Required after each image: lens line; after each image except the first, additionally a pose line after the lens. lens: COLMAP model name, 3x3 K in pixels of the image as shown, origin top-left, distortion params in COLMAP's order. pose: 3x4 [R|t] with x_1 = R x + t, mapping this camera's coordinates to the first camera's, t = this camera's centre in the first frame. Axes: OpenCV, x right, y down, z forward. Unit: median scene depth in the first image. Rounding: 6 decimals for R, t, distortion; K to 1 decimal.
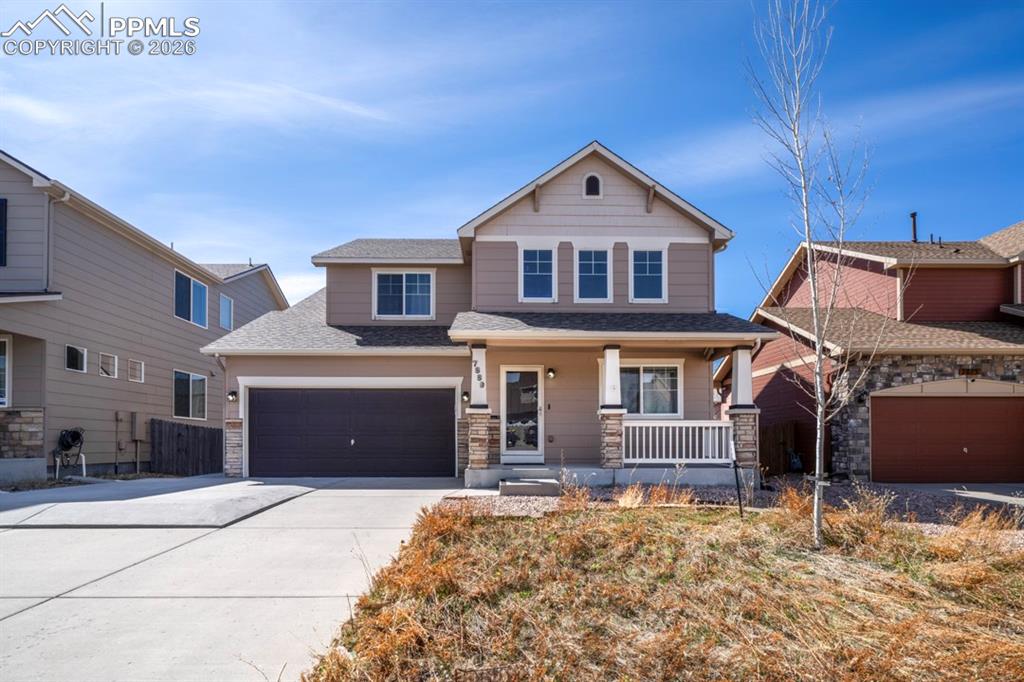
lens RADIAL K [[526.4, 0, 510.8], [0, 526.4, 441.2], [0, 0, 1]] dist [0.001814, 0.000345]
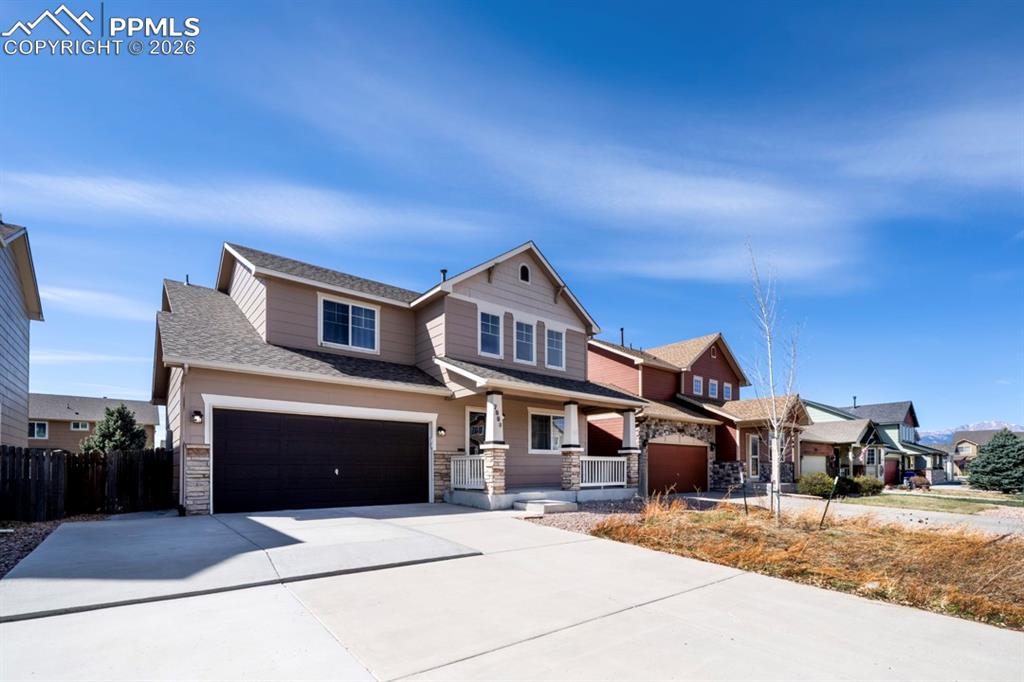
lens RADIAL K [[468.0, 0, 512.2], [0, 468.0, 467.1], [0, 0, 1]] dist [-0.000604, -0.000043]
pose [[0.786080, 0.002093, 0.618122, -0.580109], [-0.003557, 0.999993, 0.001139, -0.008983], [-0.618115, -0.003094, 0.786082, 0.110463]]
